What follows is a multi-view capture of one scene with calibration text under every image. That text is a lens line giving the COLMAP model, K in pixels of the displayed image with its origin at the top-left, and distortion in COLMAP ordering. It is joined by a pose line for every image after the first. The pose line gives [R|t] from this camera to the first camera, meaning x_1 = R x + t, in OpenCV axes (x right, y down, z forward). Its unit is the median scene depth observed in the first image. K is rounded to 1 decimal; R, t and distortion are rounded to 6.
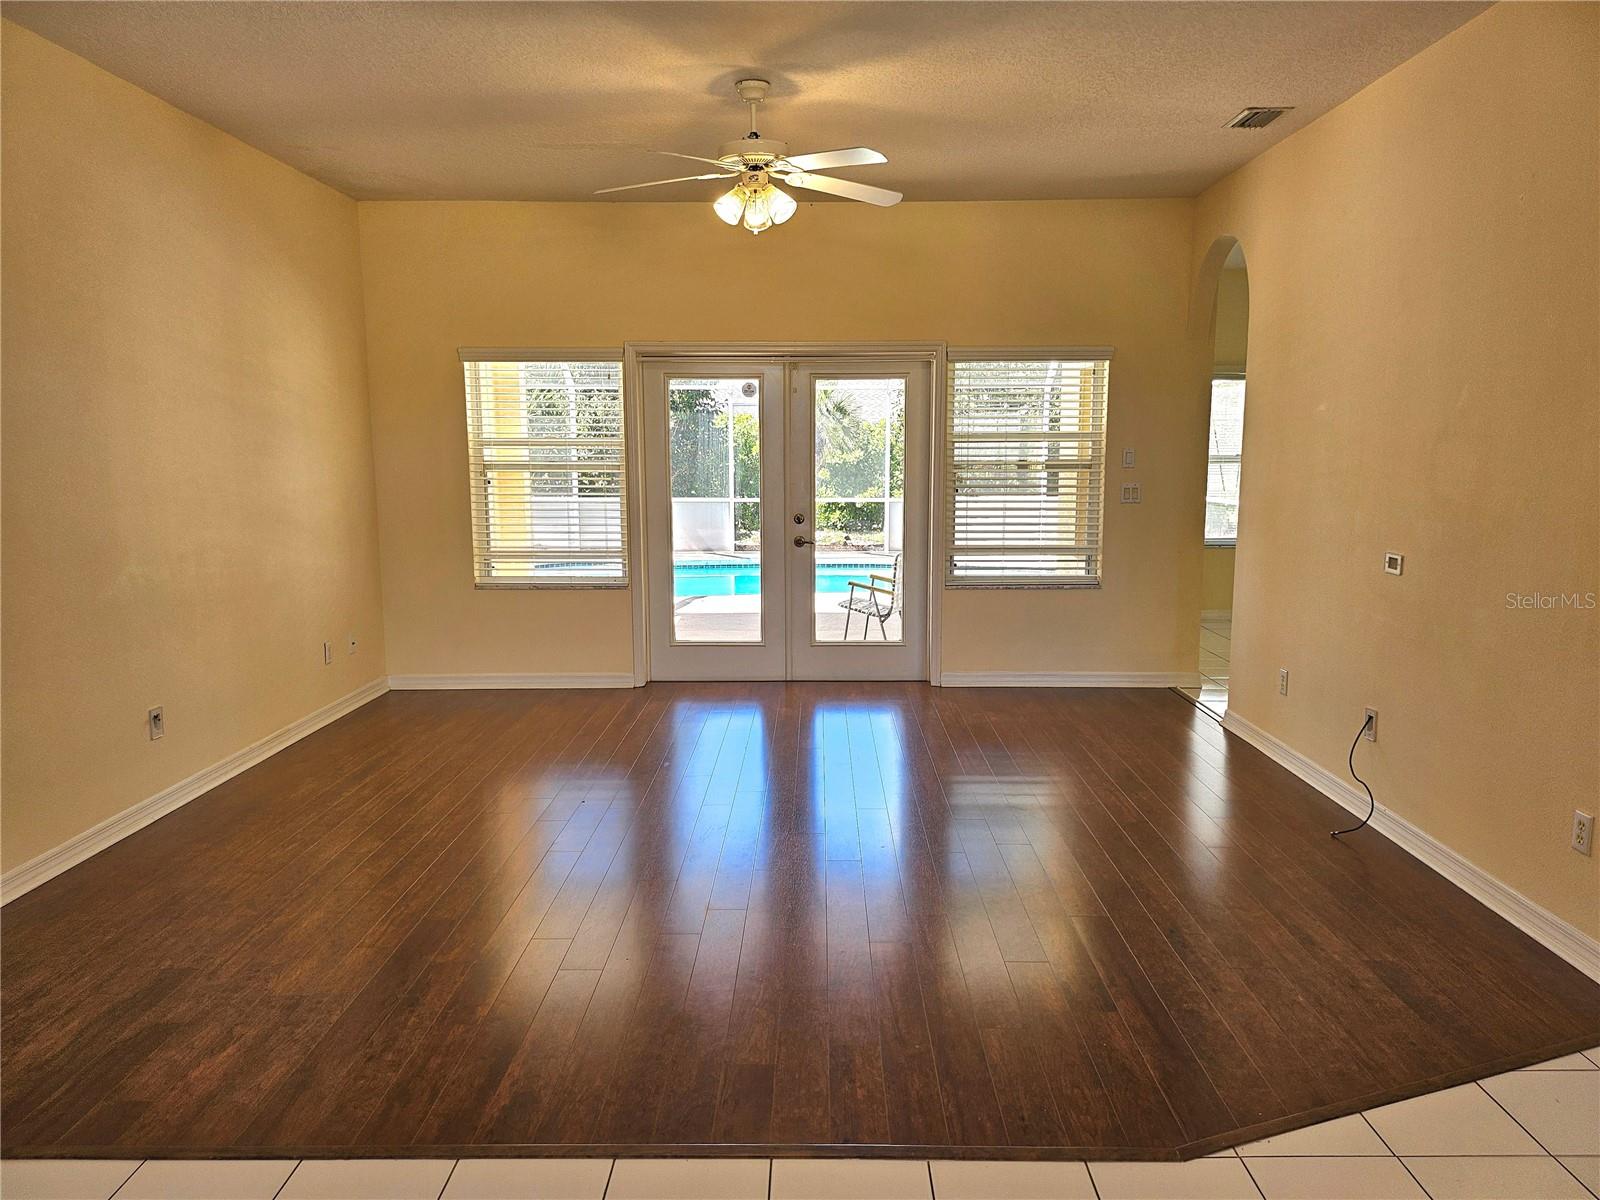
lens RADIAL K [[1135.6, 0, 800.0], [0, 1135.6, 600.0], [0, 0, 1]] dist [0.087430, -0.093124]
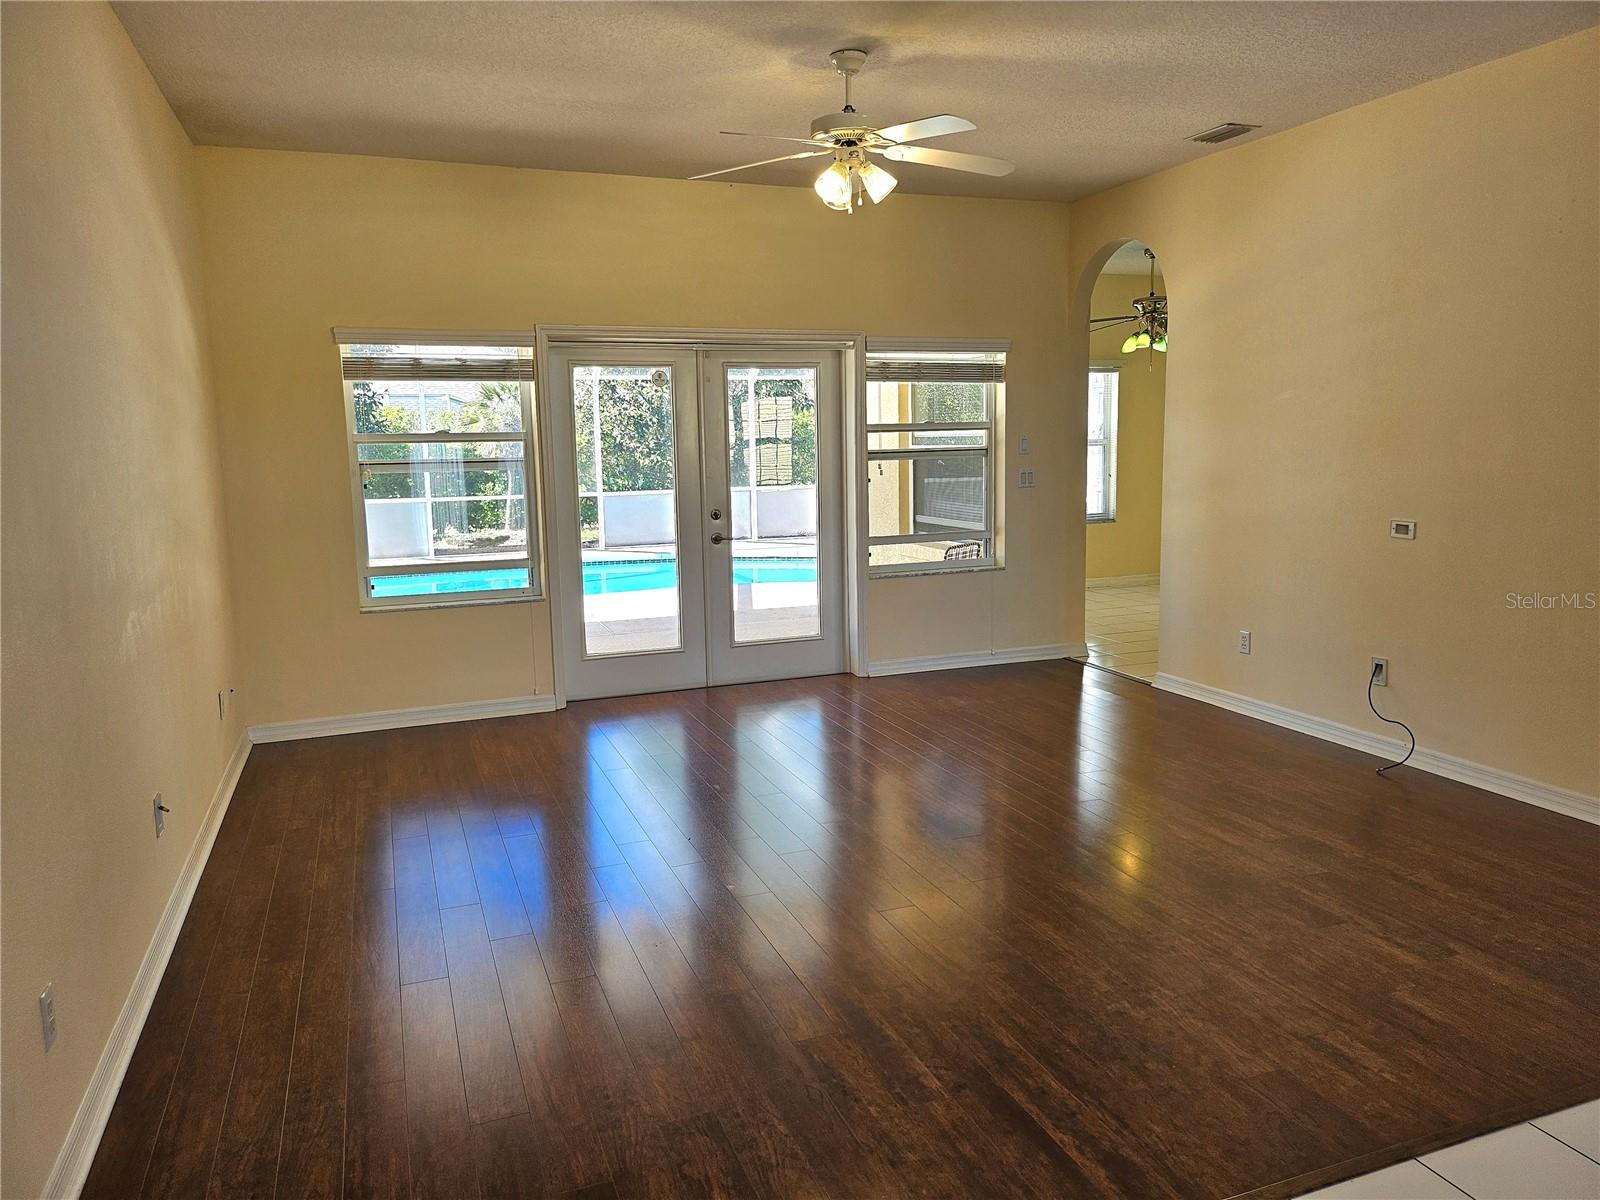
lens RADIAL K [[1135.3, 0, 793.8], [0, 1135.3, 583.3], [0, 0, 1]] dist [0.078092, -0.097509]
pose [[0.929038, -0.063235, 0.364540, -0.289469], [0.066105, 0.997802, 0.004614, -0.014334], [-0.364030, 0.019811, 0.931176, 0.094830]]
